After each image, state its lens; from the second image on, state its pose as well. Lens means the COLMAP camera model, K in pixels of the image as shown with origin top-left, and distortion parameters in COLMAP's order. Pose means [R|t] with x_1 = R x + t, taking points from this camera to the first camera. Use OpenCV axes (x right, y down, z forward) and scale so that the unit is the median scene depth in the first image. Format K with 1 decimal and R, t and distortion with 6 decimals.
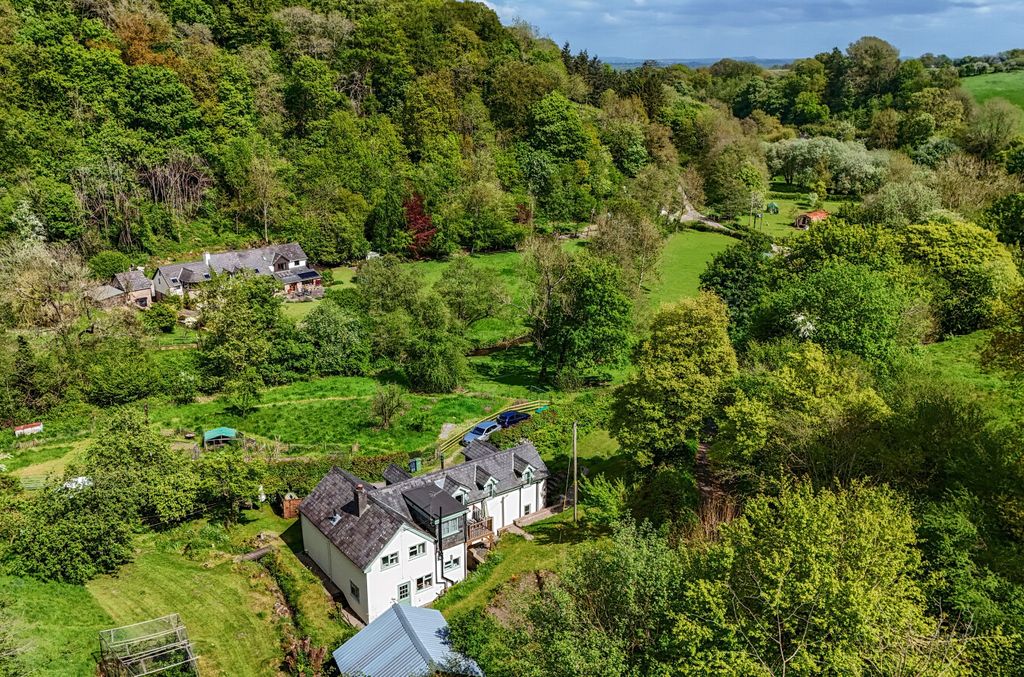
lens RADIAL K [[829.5, 0, 512.0], [0, 829.5, 338.5], [0, 0, 1]] dist [0.073509, -0.081528]
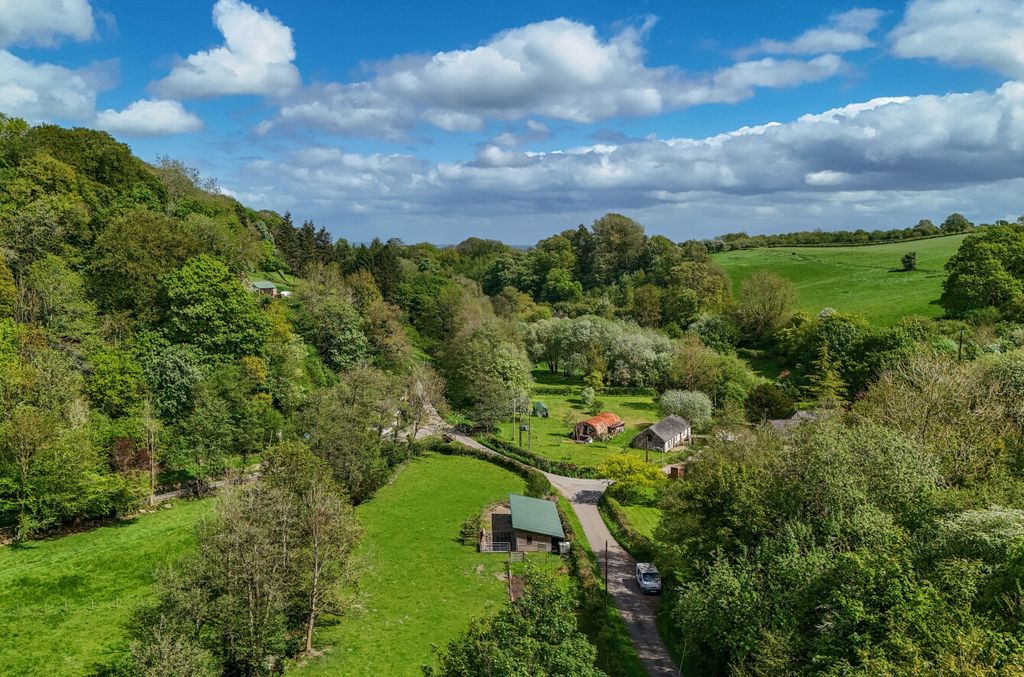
lens RADIAL K [[829.5, 0, 512.0], [0, 829.5, 338.5], [0, 0, 1]] dist [0.073509, -0.081528]
pose [[0.960724, -0.026595, 0.276228, 0.077314], [0.083594, 0.976896, -0.196687, -0.068014], [-0.264615, 0.212053, 0.940751, 0.271498]]
